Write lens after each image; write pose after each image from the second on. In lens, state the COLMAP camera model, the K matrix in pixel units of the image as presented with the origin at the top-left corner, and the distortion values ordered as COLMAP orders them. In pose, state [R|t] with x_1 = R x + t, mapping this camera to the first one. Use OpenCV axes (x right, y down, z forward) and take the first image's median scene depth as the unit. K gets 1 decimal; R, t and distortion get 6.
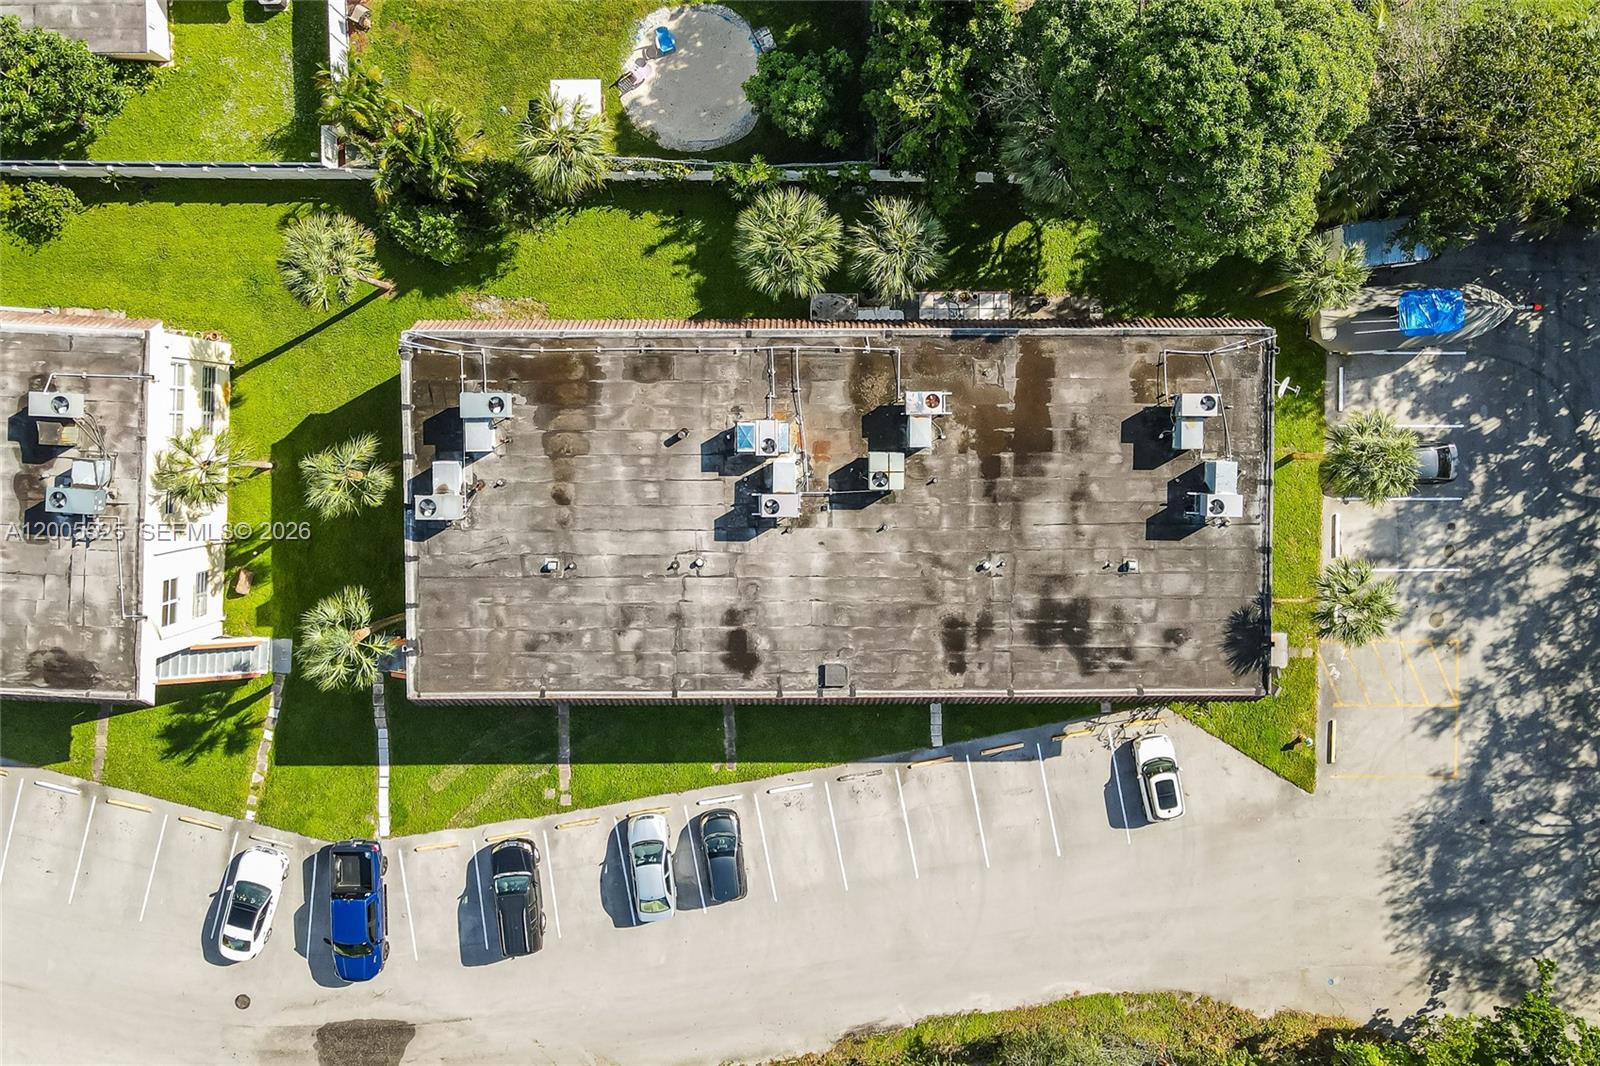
lens RADIAL K [[1176.0, 0, 798.3], [0, 1176.0, 518.1], [0, 0, 1]] dist [0.003192, -0.000676]
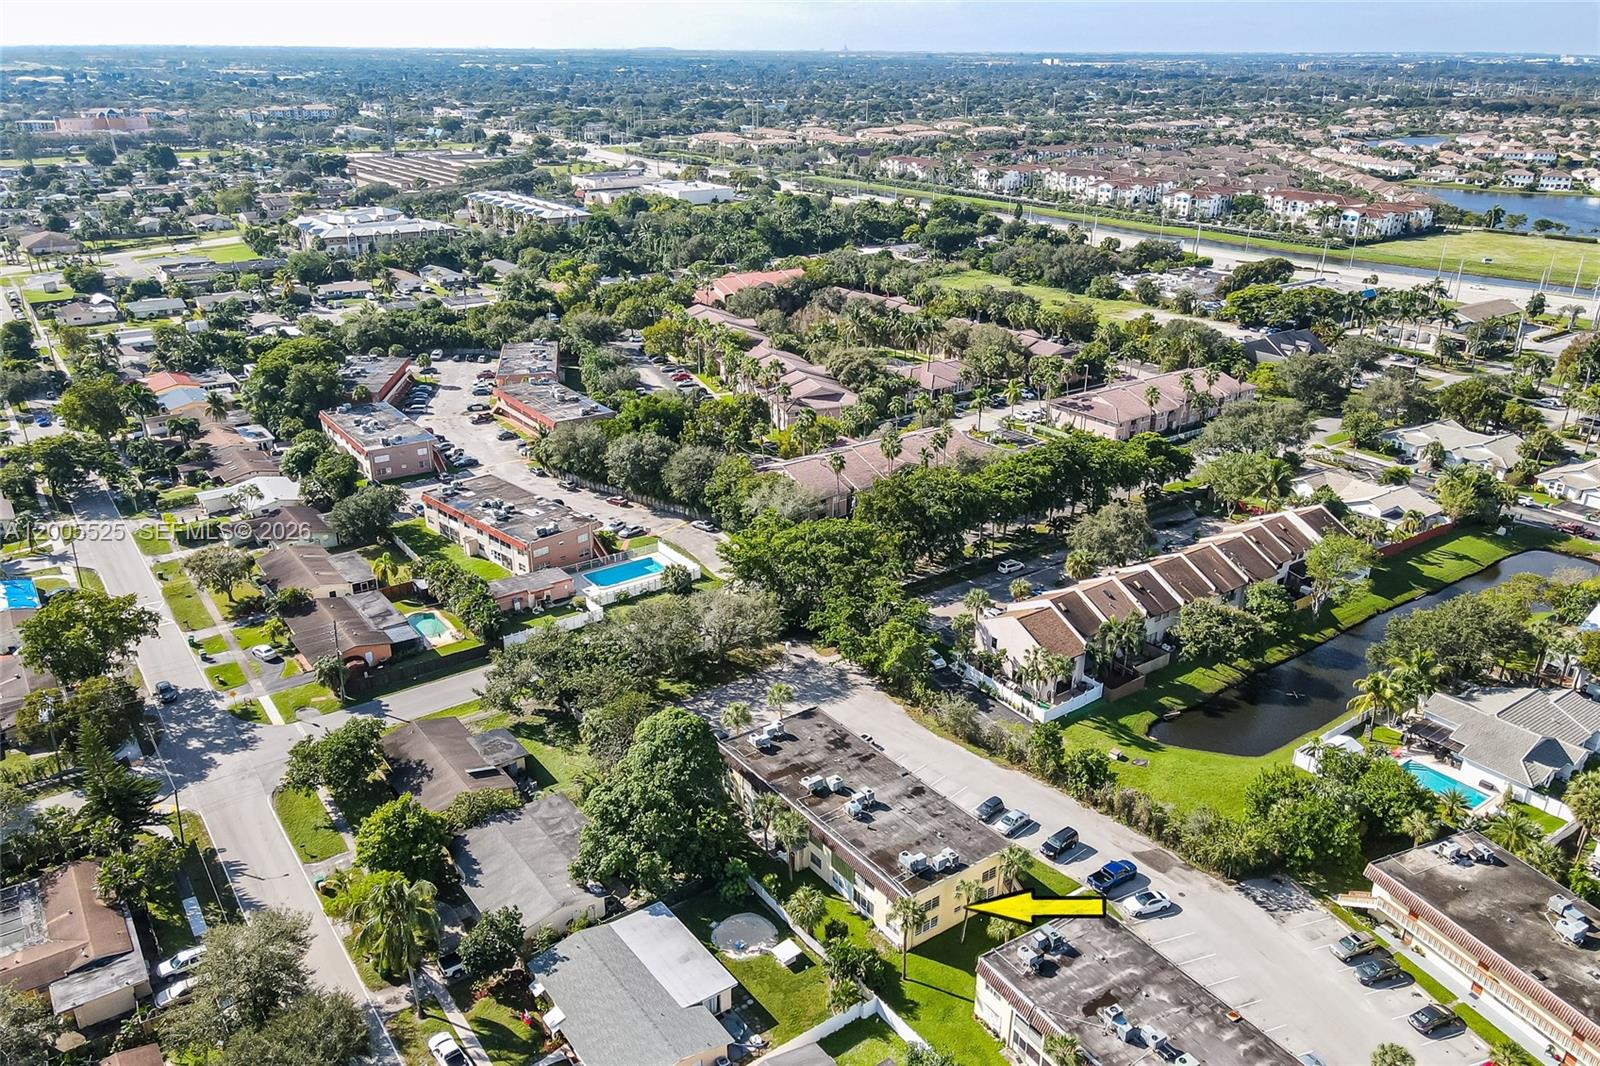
lens RADIAL K [[1145.1, 0, 800.0], [0, 1145.1, 533.0], [0, 0, 1]] dist [0.011237, 0.004716]
pose [[-0.596995, -0.309995, 0.739933, -1.519265], [0.801859, -0.259179, 0.538376, -1.256349], [0.024882, 0.914729, 0.403301, -0.596147]]
